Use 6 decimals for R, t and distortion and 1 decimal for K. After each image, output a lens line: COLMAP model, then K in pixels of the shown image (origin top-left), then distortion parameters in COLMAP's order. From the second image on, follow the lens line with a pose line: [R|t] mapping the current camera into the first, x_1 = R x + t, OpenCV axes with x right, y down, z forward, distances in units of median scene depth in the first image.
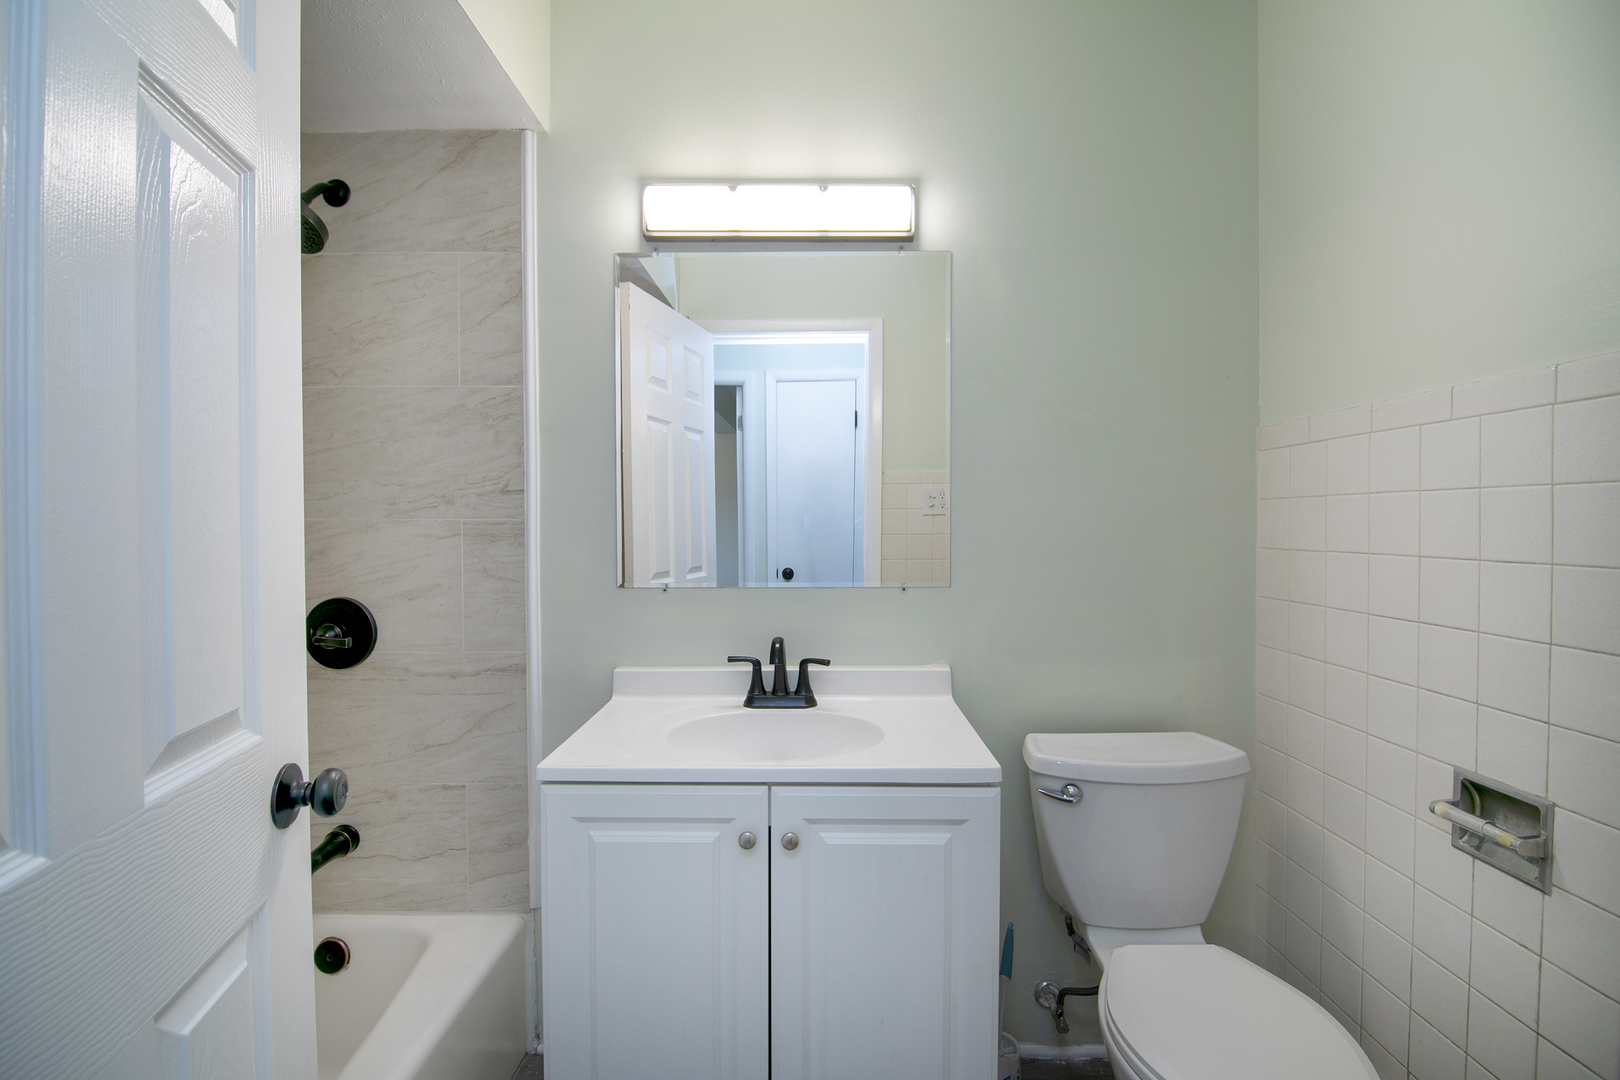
lens RADIAL K [[726.8, 0, 813.6], [0, 726.8, 511.5], [0, 0, 1]] dist [-0.000331, -0.010510]
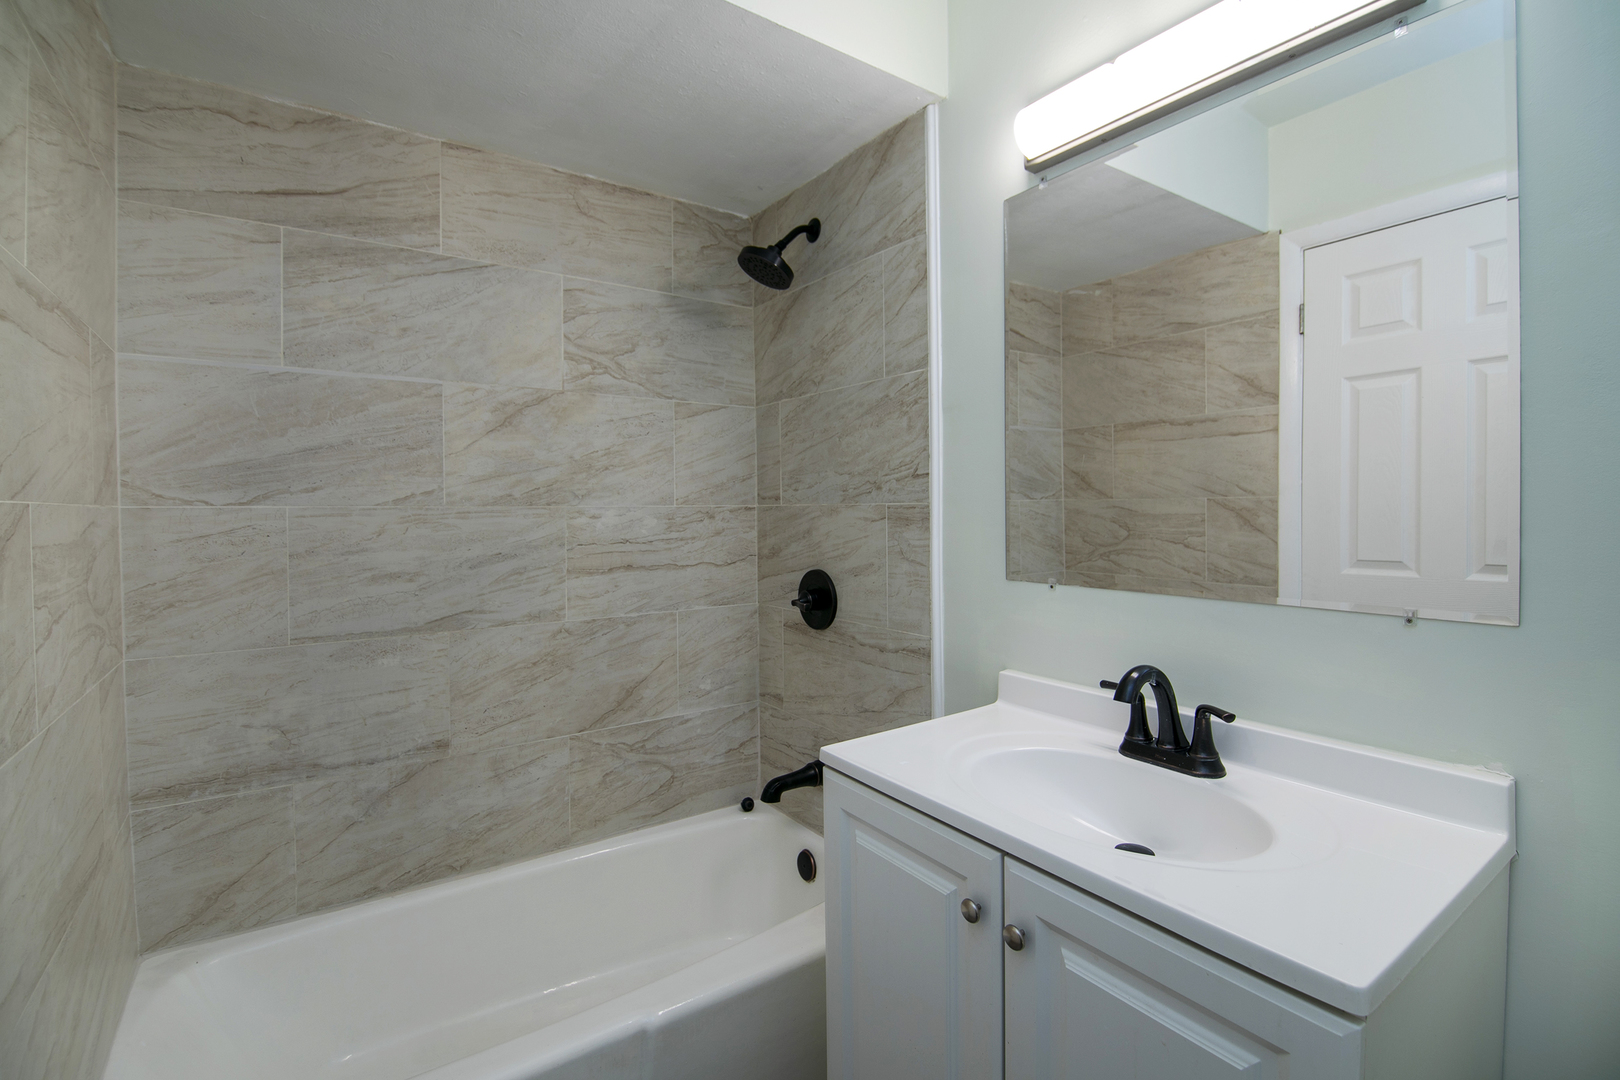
lens RADIAL K [[726.8, 0, 813.6], [0, 726.8, 511.5], [0, 0, 1]] dist [-0.000331, -0.010510]
pose [[0.583338, 0.001628, -0.812228, 0.313966], [0.012969, 0.999852, 0.011319, 0.008891], [0.812126, -0.017137, 0.583230, 0.295445]]
